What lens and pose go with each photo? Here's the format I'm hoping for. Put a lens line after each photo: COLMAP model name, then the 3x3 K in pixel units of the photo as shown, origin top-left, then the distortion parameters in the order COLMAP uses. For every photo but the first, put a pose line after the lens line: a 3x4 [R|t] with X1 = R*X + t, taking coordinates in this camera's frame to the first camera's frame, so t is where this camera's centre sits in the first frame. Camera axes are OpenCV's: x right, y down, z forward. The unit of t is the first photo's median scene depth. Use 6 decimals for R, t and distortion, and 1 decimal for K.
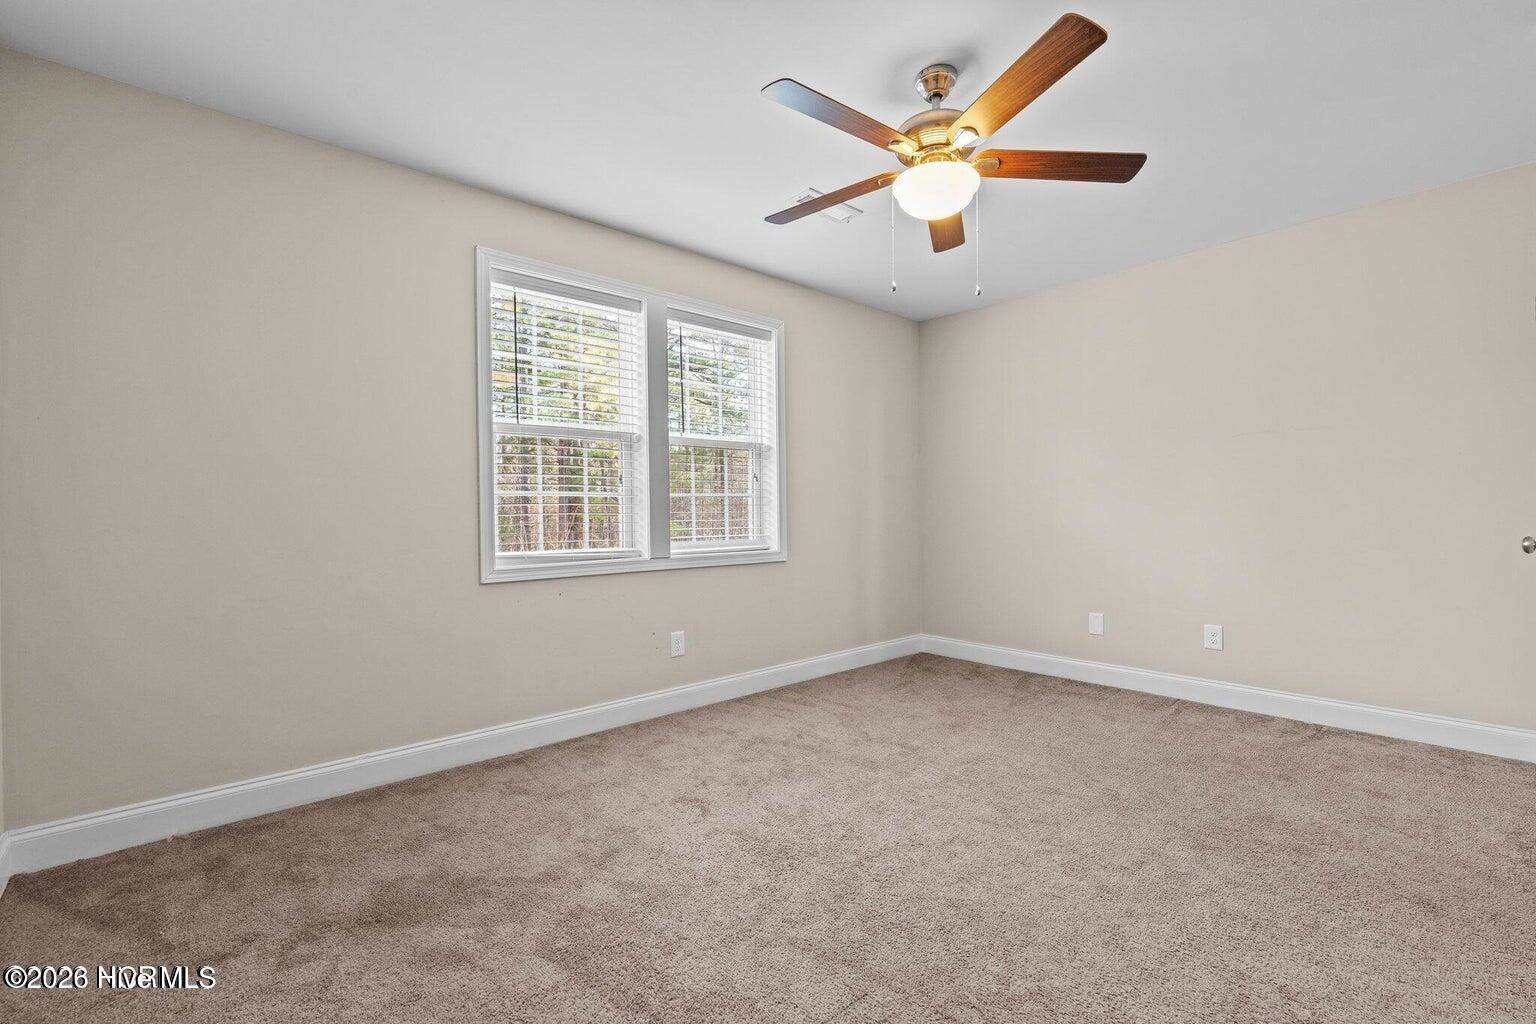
lens RADIAL K [[668.1, 0, 768.0], [0, 668.1, 512.0], [0, 0, 1]] dist [-0.001488, -0.000106]
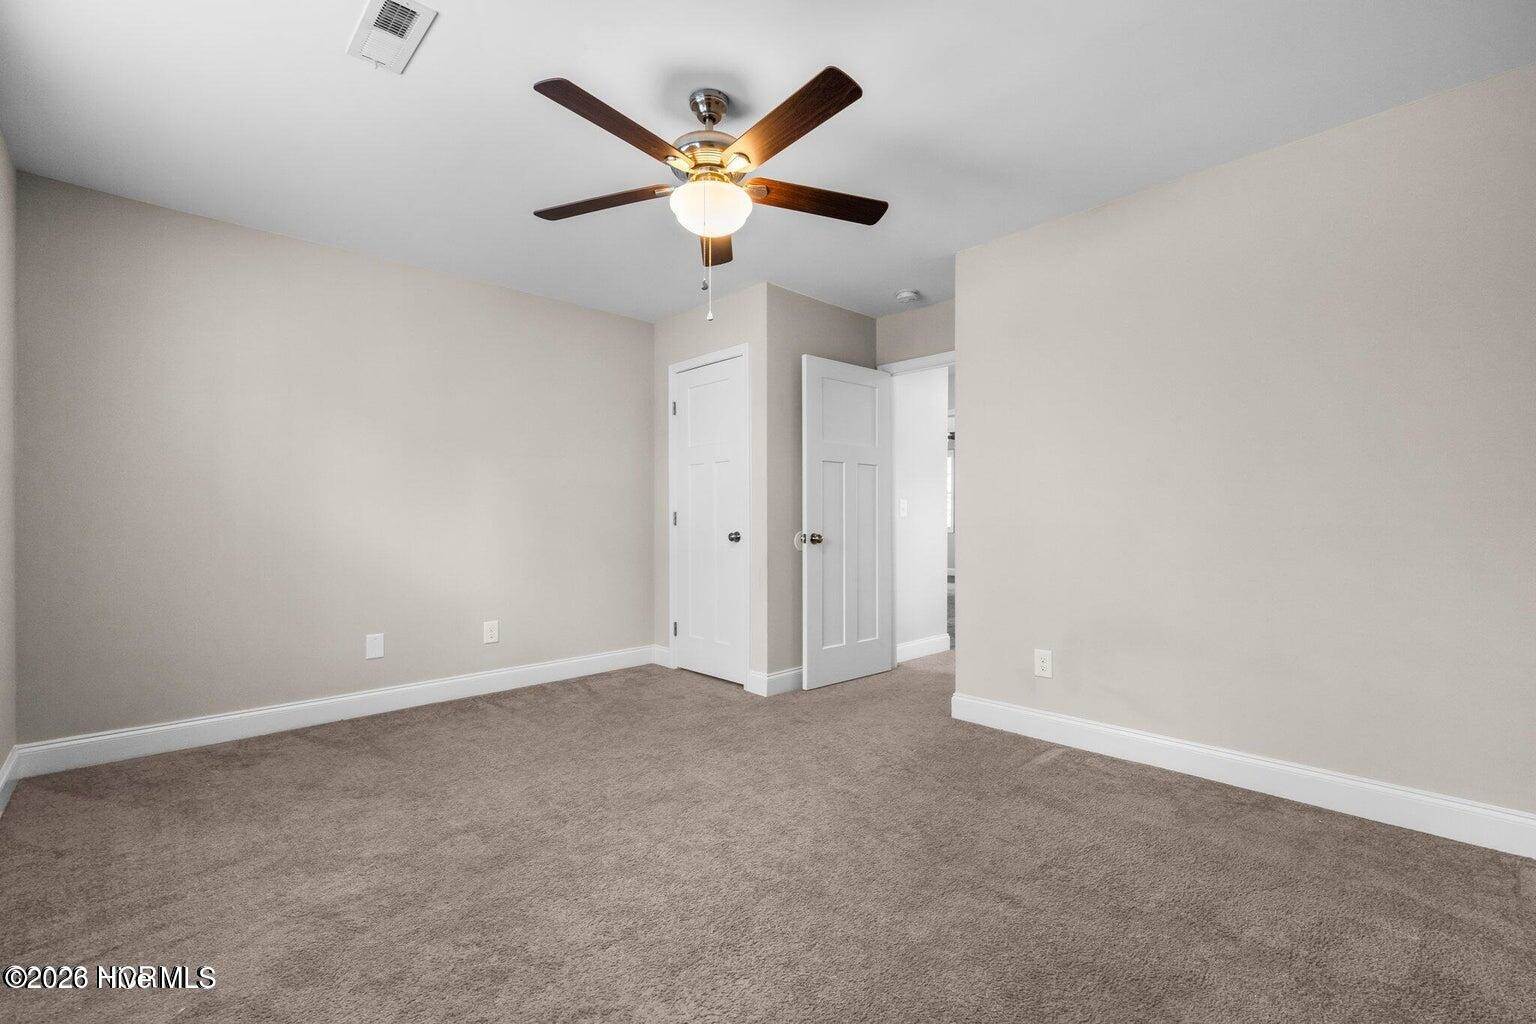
lens RADIAL K [[668.1, 0, 768.0], [0, 668.1, 512.0], [0, 0, 1]] dist [-0.001488, -0.000106]
pose [[-0.039288, 0.015276, 0.999111, -0.557484], [0.003489, 0.999879, -0.015150, 0.005190], [-0.999222, 0.002891, -0.039336, 0.678833]]
